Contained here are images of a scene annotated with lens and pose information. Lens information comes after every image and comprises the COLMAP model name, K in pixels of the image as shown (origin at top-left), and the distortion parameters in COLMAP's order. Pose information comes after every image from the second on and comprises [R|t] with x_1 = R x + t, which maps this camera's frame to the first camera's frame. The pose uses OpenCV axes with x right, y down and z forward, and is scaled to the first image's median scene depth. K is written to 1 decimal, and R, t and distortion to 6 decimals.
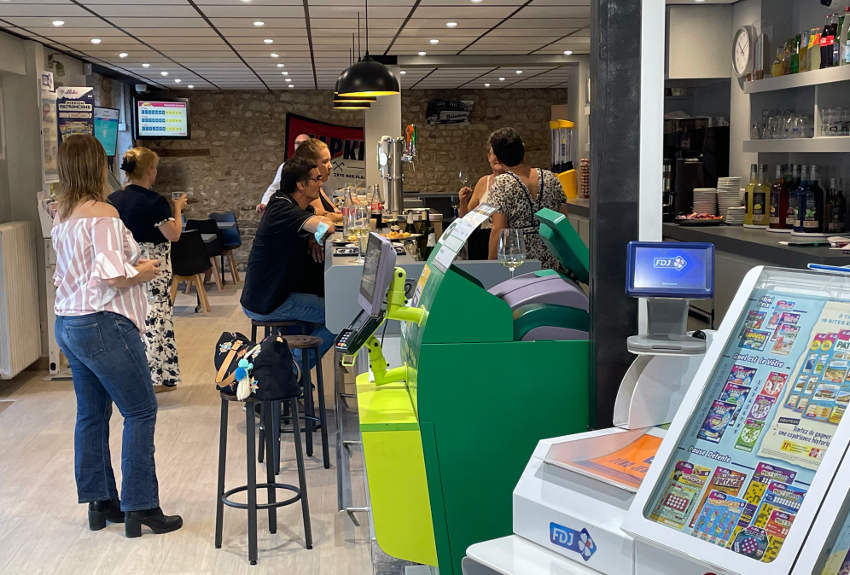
lens RADIAL K [[1180.3, 0, 425.2], [0, 1180.3, 287.7], [0, 0, 1]] dist [-0.035335, 0.000000]
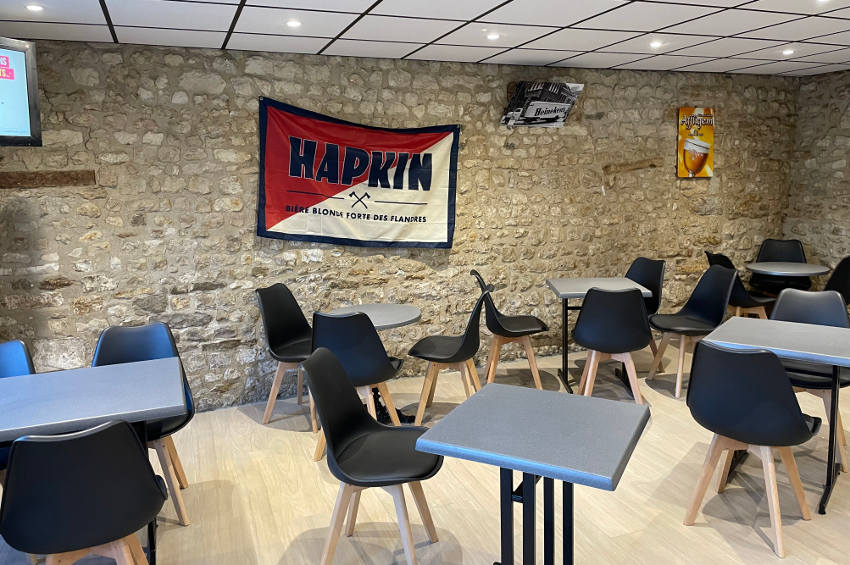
lens RADIAL K [[774.5, 0, 424.8], [0, 774.5, 283.6], [0, 0, 1]] dist [0.018195, -0.008397]
pose [[0.875142, -0.075927, 0.477872, -0.221638], [0.083510, 0.996492, 0.005394, -0.064062], [-0.476606, 0.035187, 0.878413, 0.673627]]
